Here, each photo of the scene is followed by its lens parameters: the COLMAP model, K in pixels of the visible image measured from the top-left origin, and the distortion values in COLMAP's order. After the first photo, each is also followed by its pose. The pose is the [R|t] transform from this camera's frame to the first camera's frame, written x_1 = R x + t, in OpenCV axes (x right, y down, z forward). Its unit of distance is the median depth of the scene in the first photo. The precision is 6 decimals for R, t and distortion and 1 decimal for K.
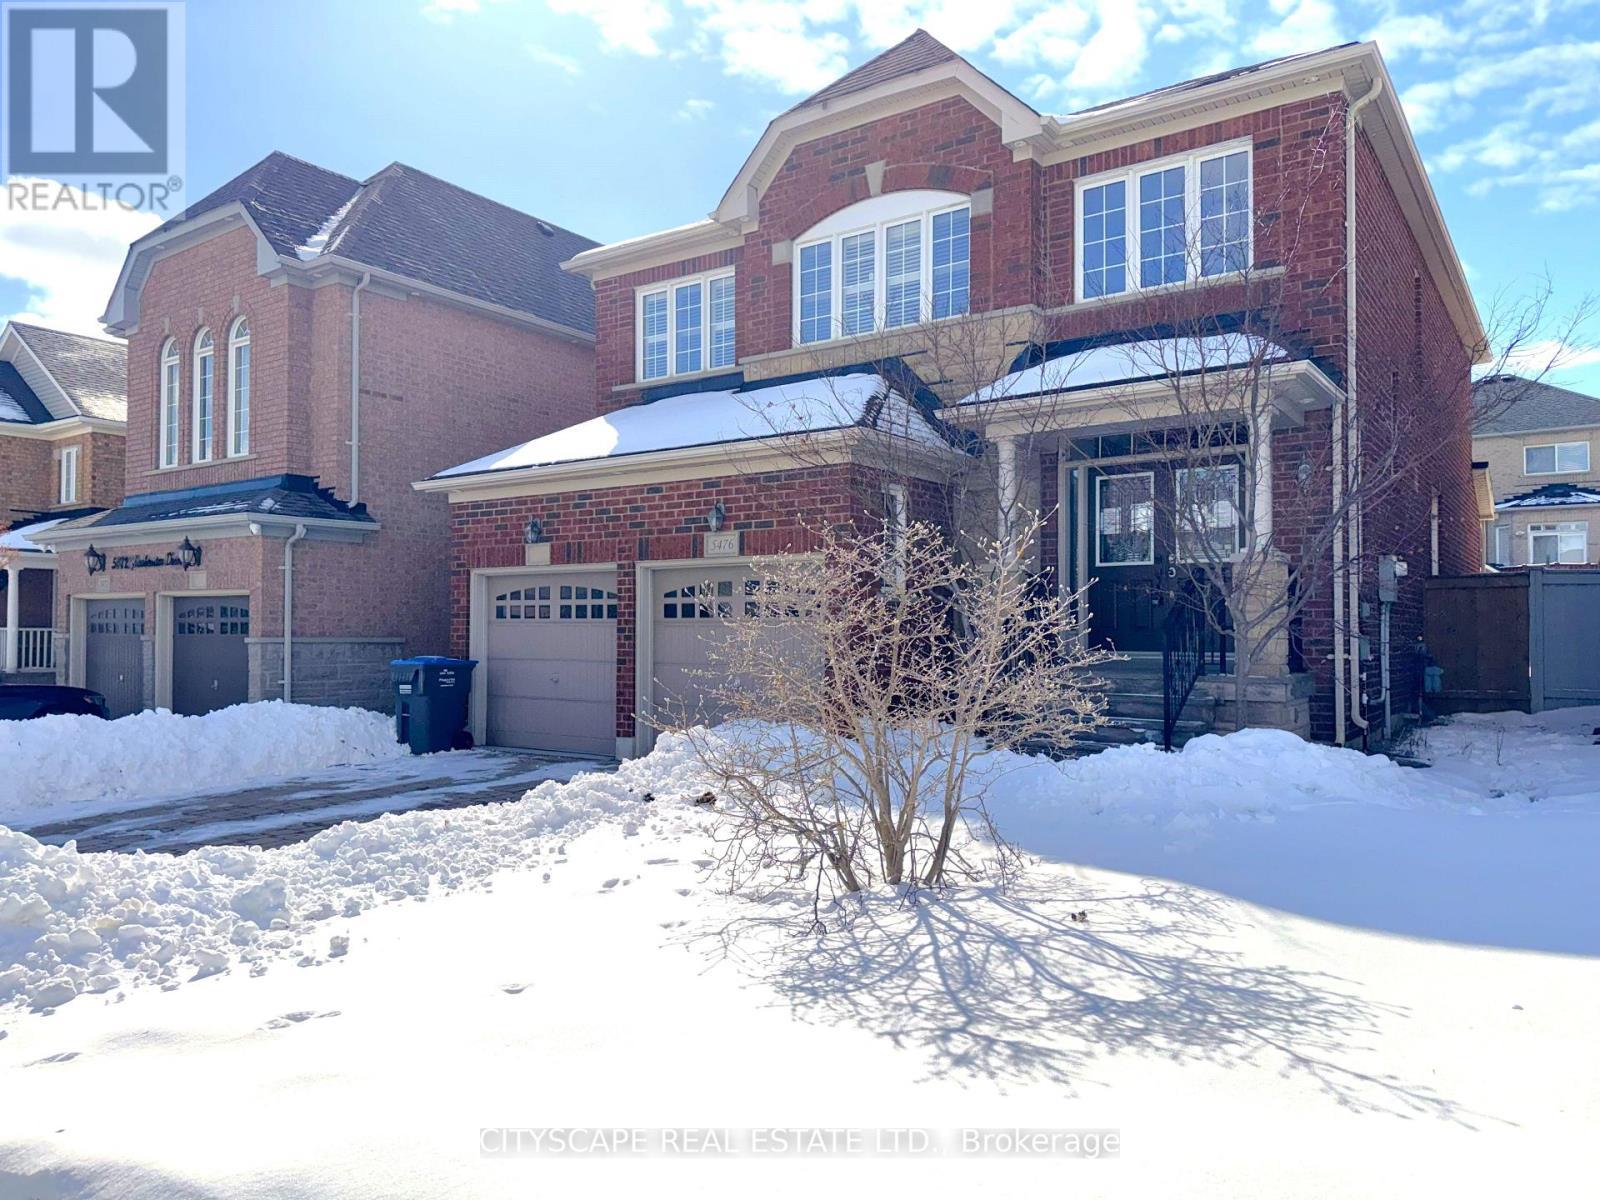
lens RADIAL K [[1135.3, 0, 782.4], [0, 1135.3, 618.6], [0, 0, 1]] dist [0.041128, -0.038682]
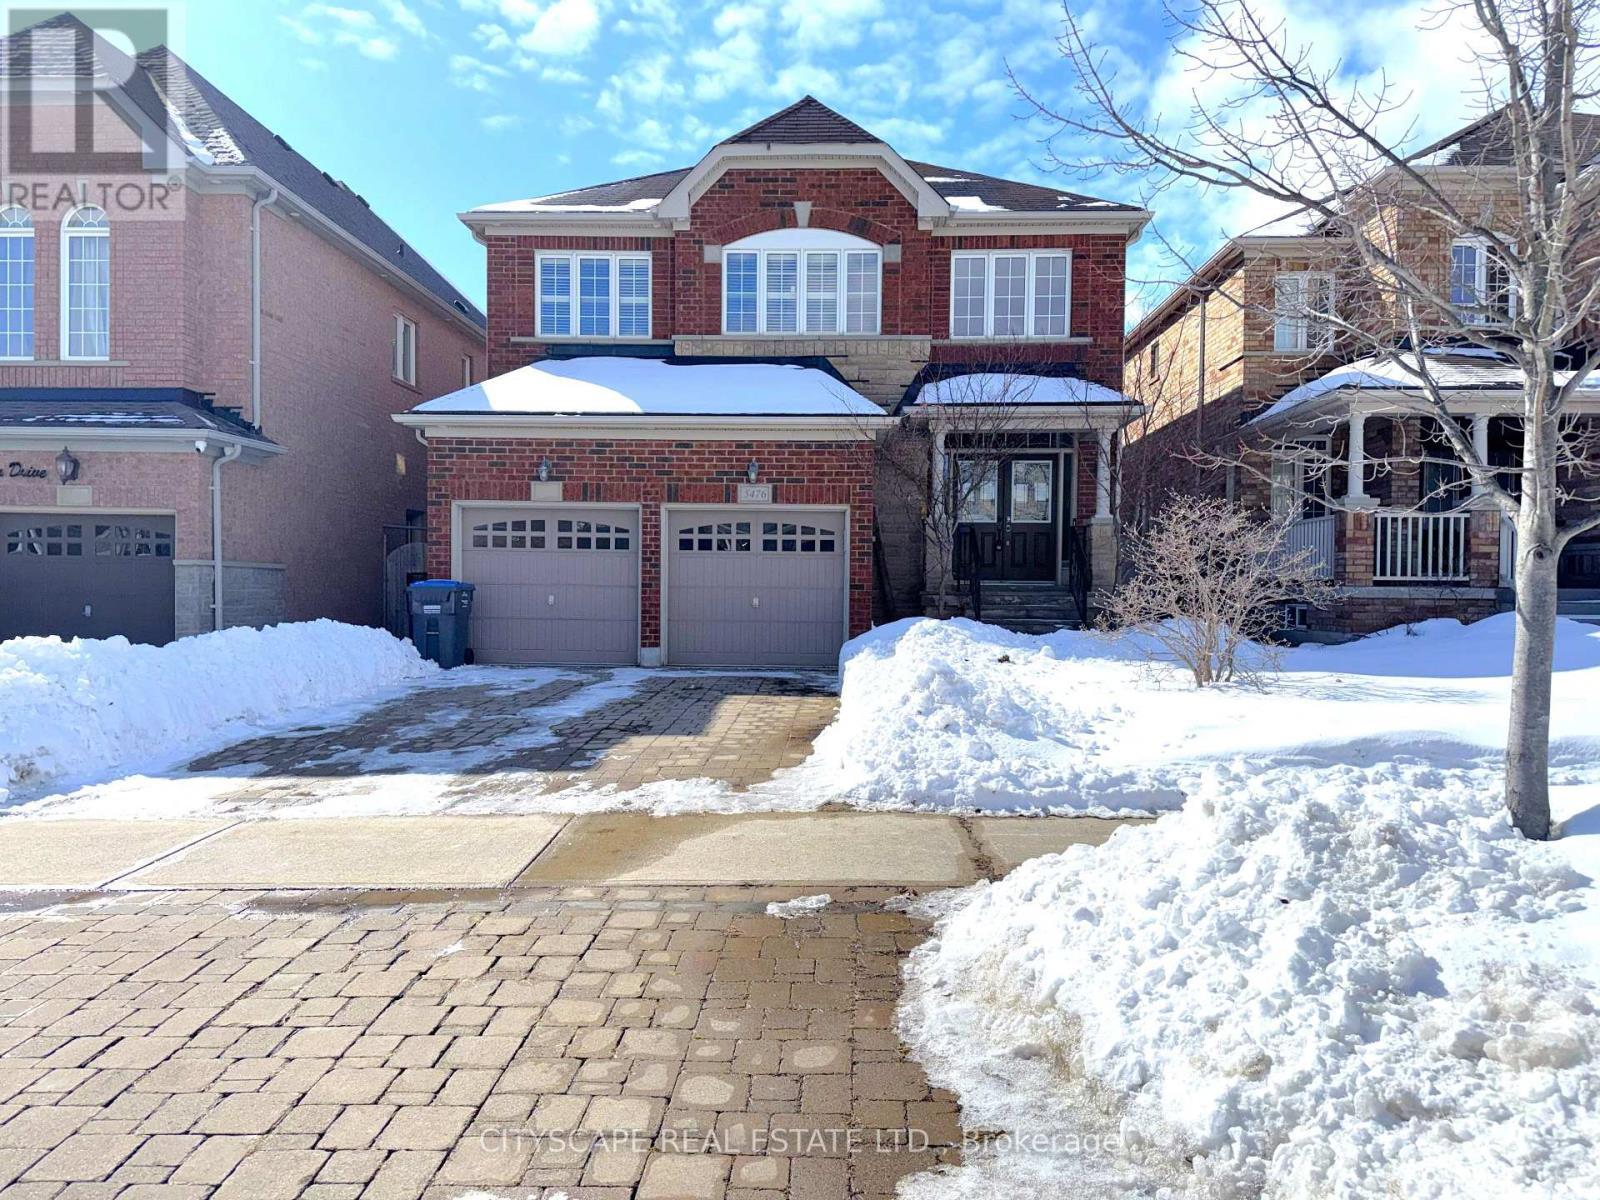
lens RADIAL K [[1135.3, 0, 788.1], [0, 1135.3, 608.8], [0, 0, 1]] dist [0.041128, -0.038682]
pose [[0.835188, -0.004337, 0.549948, -0.645197], [-0.018272, 0.999198, 0.035629, 0.016207], [-0.549661, -0.039805, 0.834439, -0.087930]]
